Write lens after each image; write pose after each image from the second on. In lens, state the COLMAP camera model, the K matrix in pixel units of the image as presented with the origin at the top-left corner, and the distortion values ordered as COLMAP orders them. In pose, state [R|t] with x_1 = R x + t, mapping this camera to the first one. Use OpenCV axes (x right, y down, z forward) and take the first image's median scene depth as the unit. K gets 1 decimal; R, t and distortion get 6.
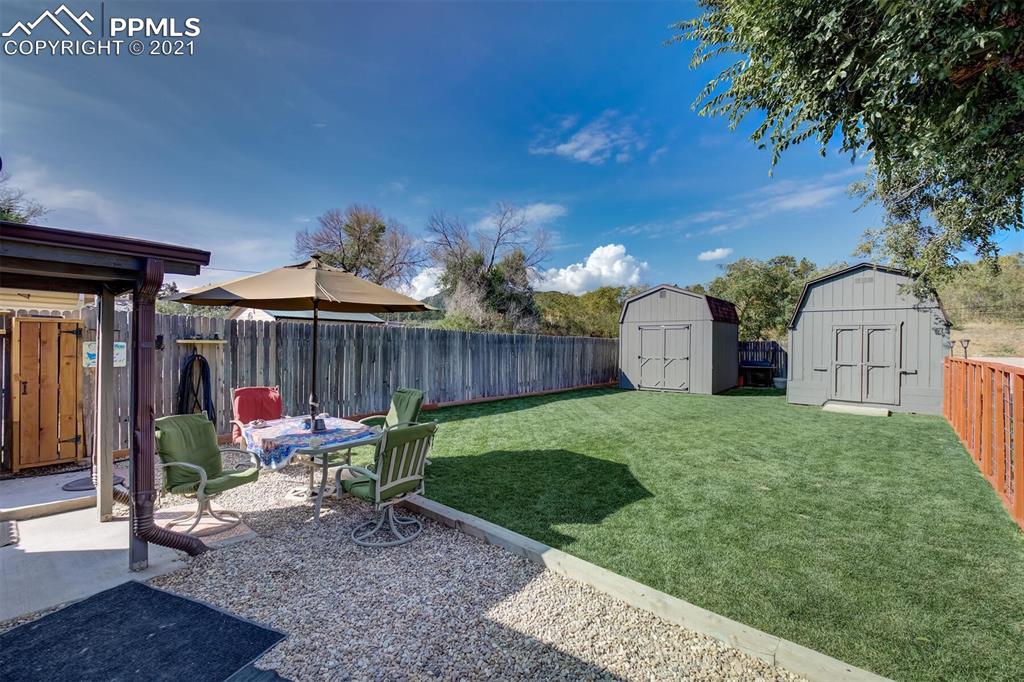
lens RADIAL K [[438.5, 0, 513.3], [0, 438.5, 343.8], [0, 0, 1]] dist [-0.008584, -0.001735]
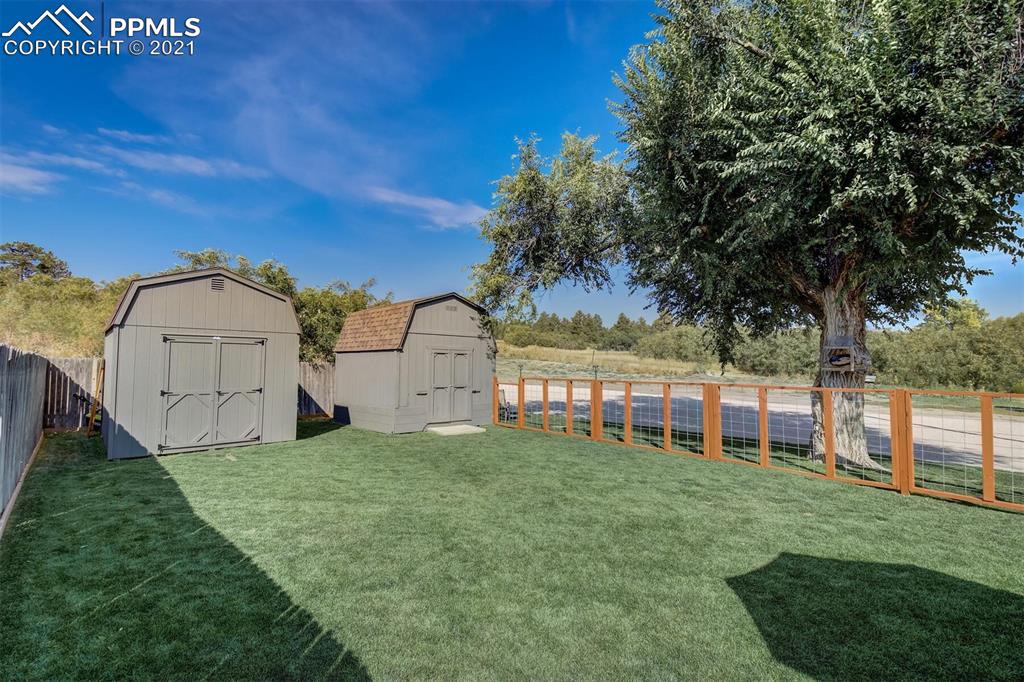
lens RADIAL K [[438.5, 0, 511.9], [0, 438.5, 344.2], [0, 0, 1]] dist [-0.008584, -0.001735]
pose [[0.104262, 0.034778, 0.993942, -0.248698], [-0.009667, 0.999377, -0.033954, -0.019209], [-0.994503, -0.006068, 0.104533, 0.691219]]
